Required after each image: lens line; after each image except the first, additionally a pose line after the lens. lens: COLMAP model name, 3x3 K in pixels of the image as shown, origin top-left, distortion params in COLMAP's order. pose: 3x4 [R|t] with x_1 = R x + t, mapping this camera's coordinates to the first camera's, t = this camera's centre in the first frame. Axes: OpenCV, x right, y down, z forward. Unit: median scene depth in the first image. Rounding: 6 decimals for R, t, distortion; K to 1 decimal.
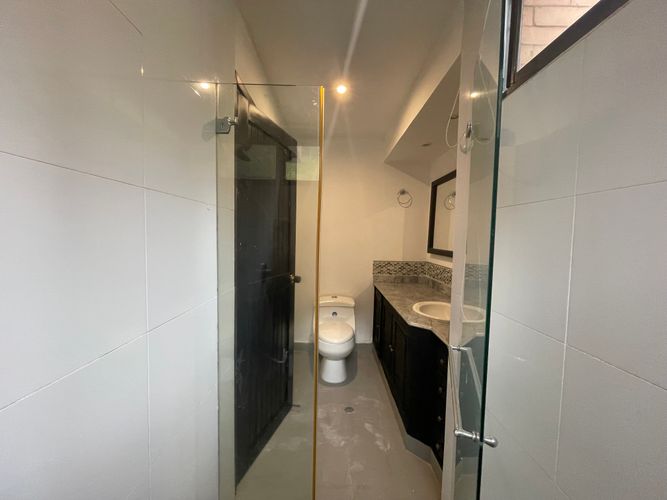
lens RADIAL K [[270.6, 0, 334.9], [0, 270.6, 250.3], [0, 0, 1]] dist [-0.002272, -0.001306]
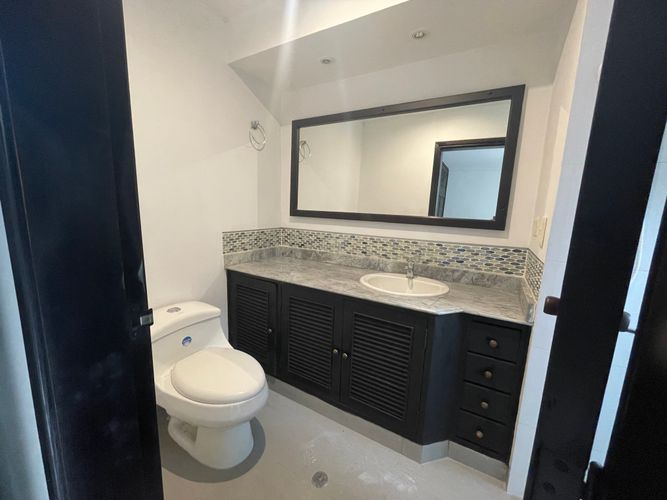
lens RADIAL K [[270.6, 0, 333.8], [0, 270.6, 250.5], [0, 0, 1]] dist [-0.002272, -0.001306]
pose [[0.518067, -0.142849, 0.843327, -0.251641], [0.023892, 0.987988, 0.152675, -0.007874], [-0.855006, -0.058948, 0.515257, 0.470413]]
